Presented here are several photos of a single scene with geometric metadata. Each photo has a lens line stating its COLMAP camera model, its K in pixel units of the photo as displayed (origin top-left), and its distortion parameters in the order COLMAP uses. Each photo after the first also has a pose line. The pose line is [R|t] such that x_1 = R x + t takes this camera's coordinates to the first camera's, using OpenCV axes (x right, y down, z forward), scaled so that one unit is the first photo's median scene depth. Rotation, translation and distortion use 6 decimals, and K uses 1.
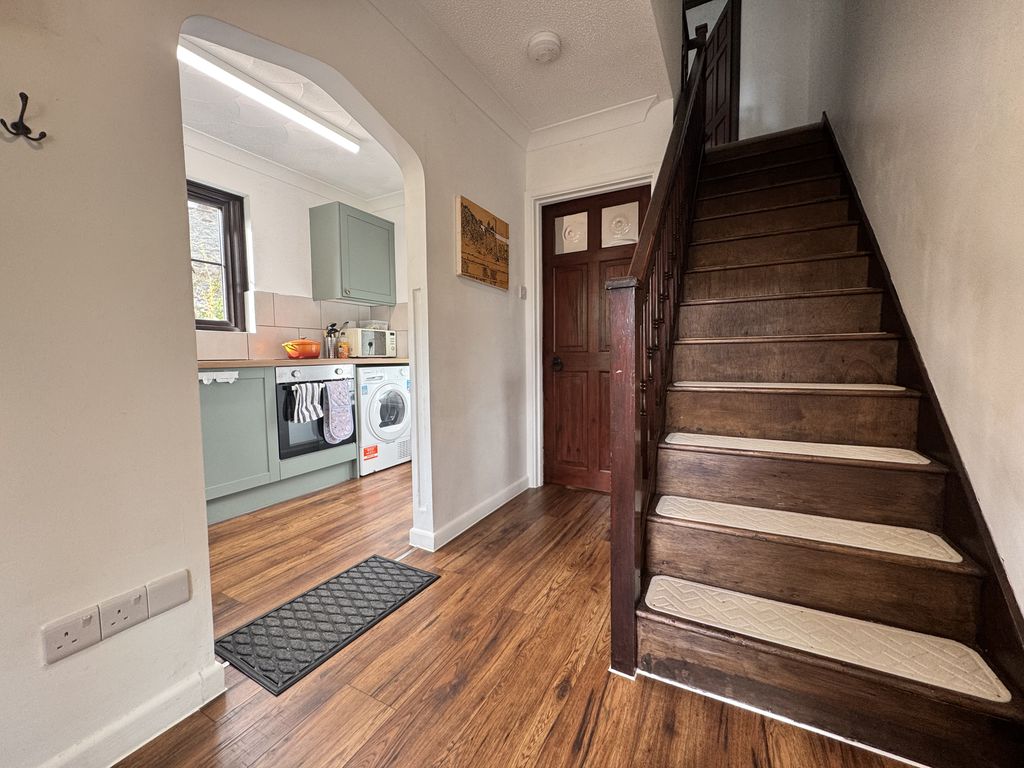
lens RADIAL K [[410.0, 0, 512.0], [0, 410.0, 384.0], [0, 0, 1]] dist [-0.001135, -0.000012]
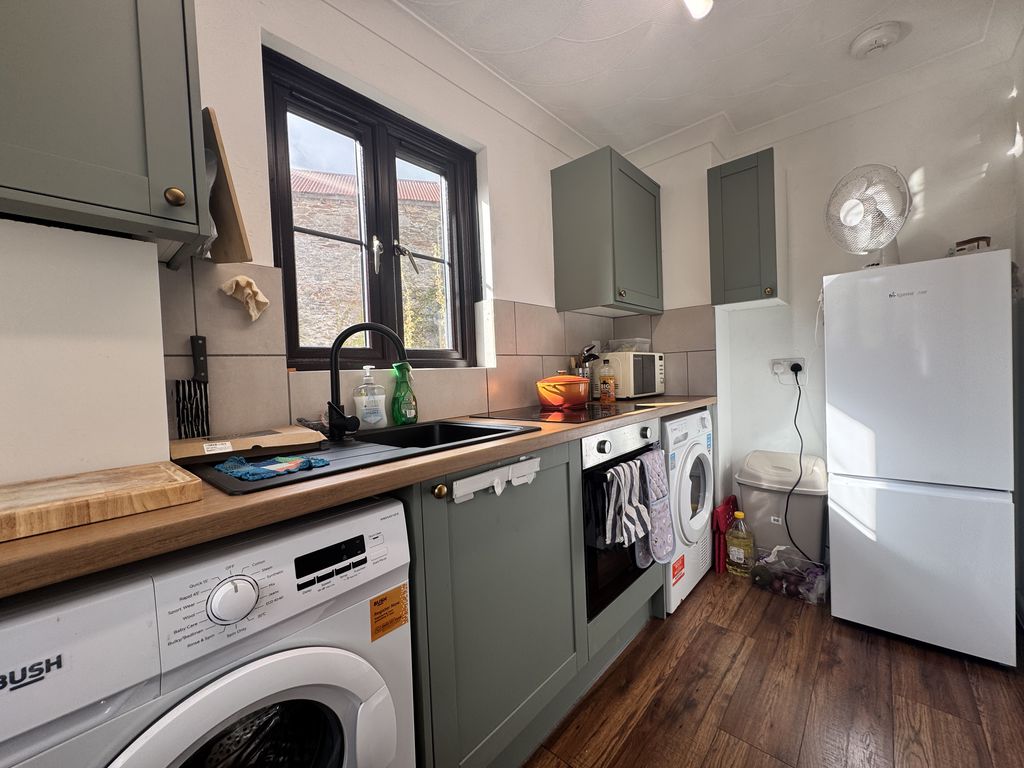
lens RADIAL K [[410.0, 0, 512.0], [0, 410.0, 384.0], [0, 0, 1]] dist [-0.001135, -0.000012]
pose [[0.968791, -0.026772, -0.246429, -0.453720], [0.016891, 0.998970, -0.042126, -0.073936], [0.247303, 0.036649, 0.968245, 0.416525]]
